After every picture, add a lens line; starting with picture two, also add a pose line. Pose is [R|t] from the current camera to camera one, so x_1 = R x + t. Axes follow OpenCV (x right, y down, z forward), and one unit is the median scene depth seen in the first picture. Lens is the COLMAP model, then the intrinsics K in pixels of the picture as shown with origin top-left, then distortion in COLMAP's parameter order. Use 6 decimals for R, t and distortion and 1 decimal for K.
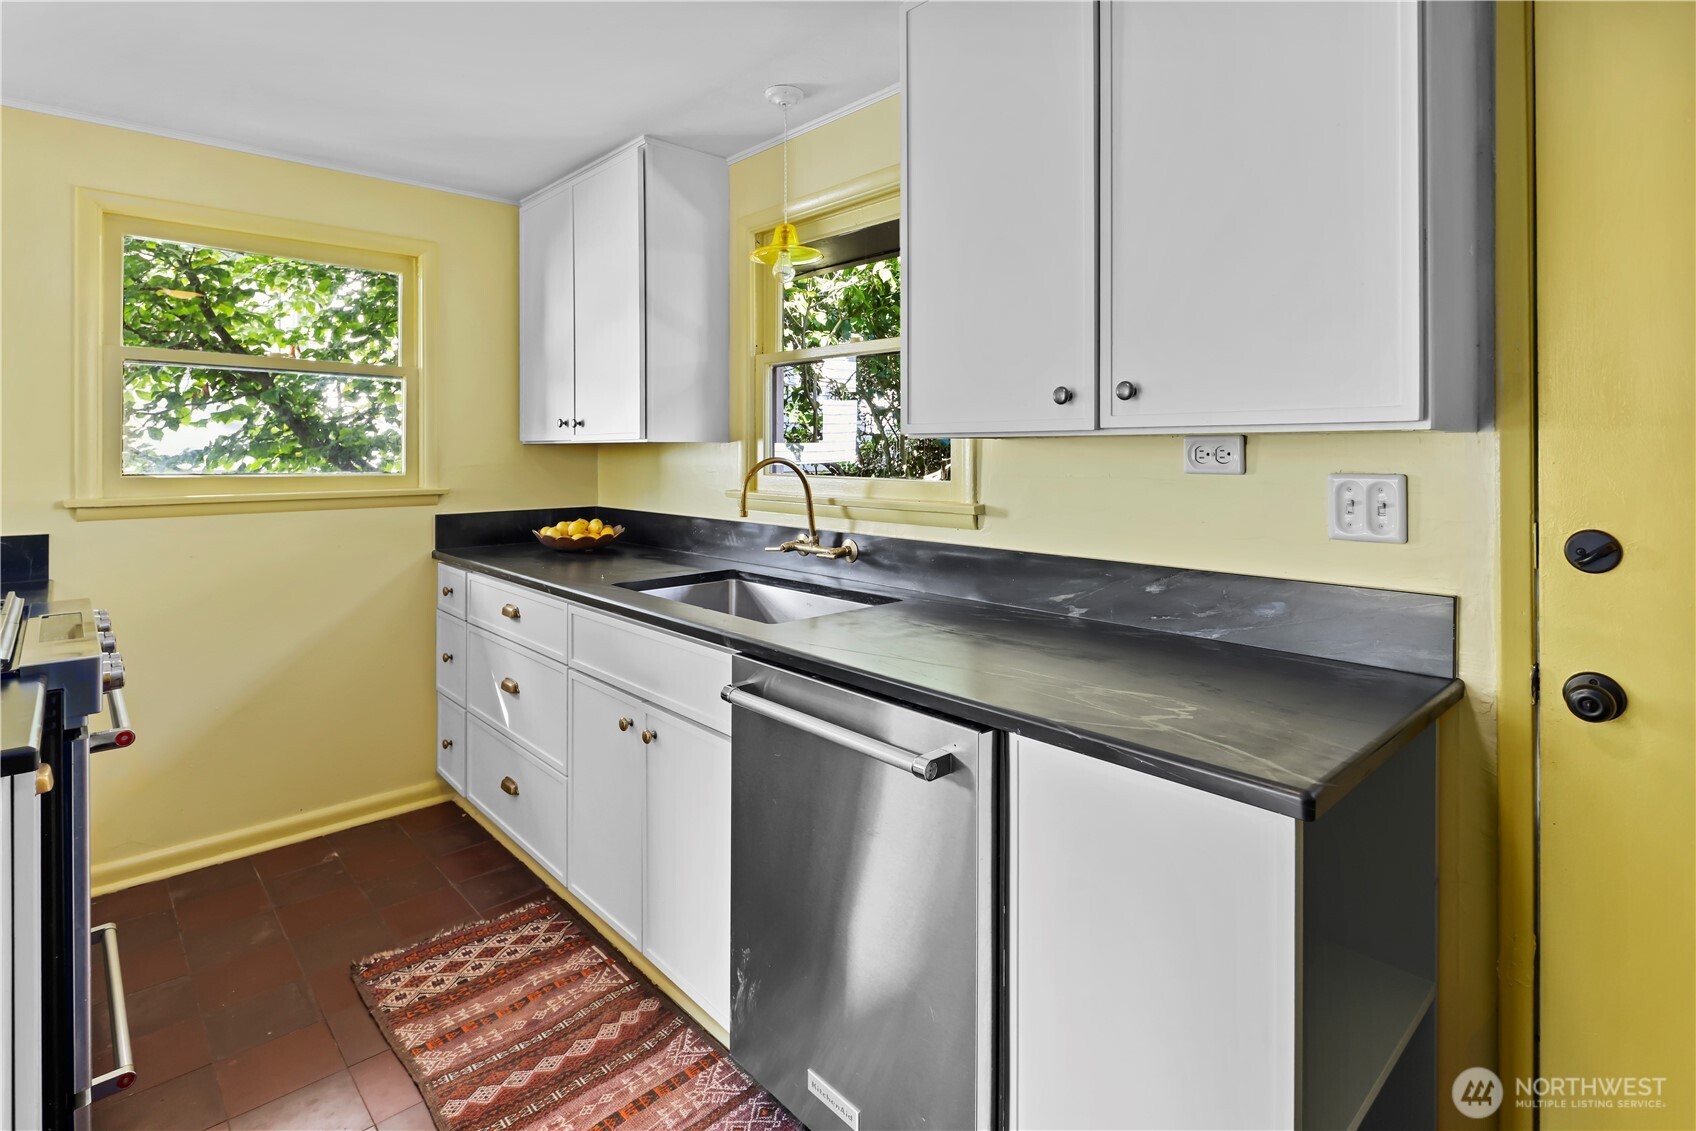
lens RADIAL K [[828.2, 0, 836.3], [0, 828.2, 447.6], [0, 0, 1]] dist [0.007570, -0.006609]
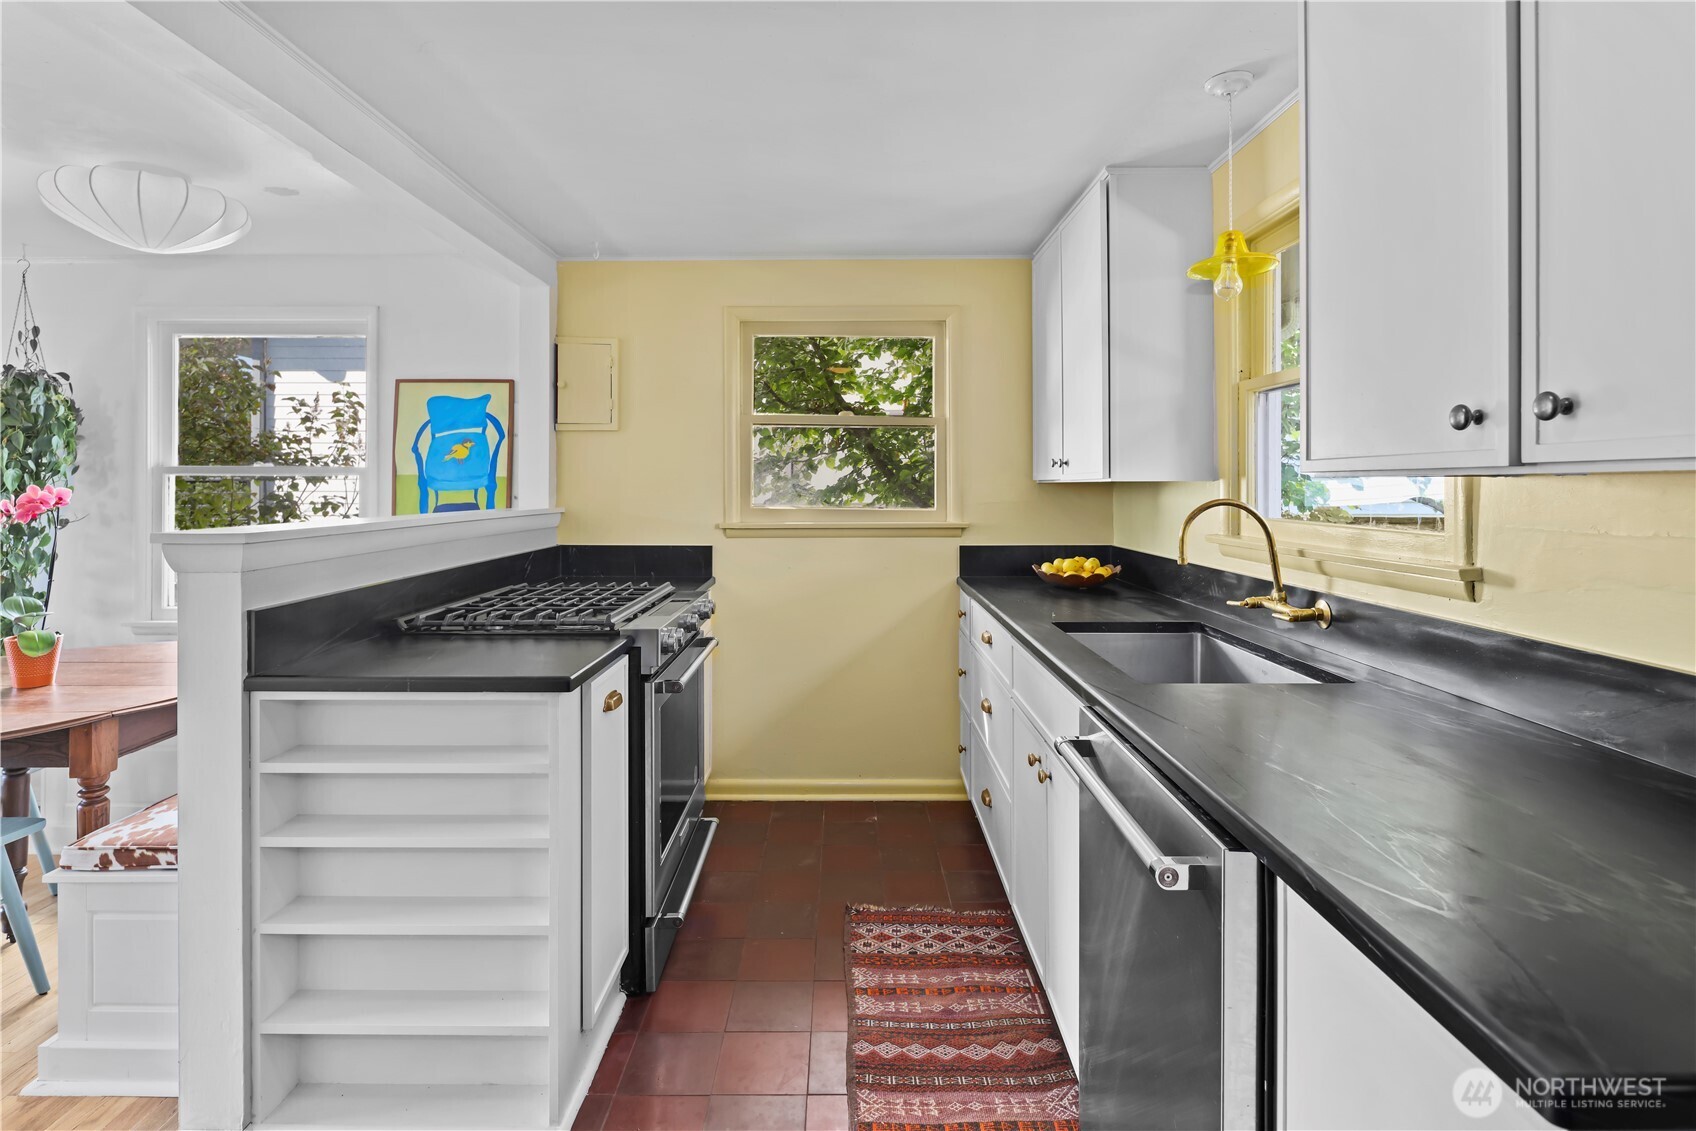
lens RADIAL K [[828.2, 0, 846.9], [0, 828.2, 484.6], [0, 0, 1]] dist [0.007570, -0.006609]
pose [[0.734894, -0.001377, -0.678181, 0.233329], [0.002372, 0.999997, 0.000540, -0.004824], [0.678178, -0.002005, 0.734895, 0.084738]]
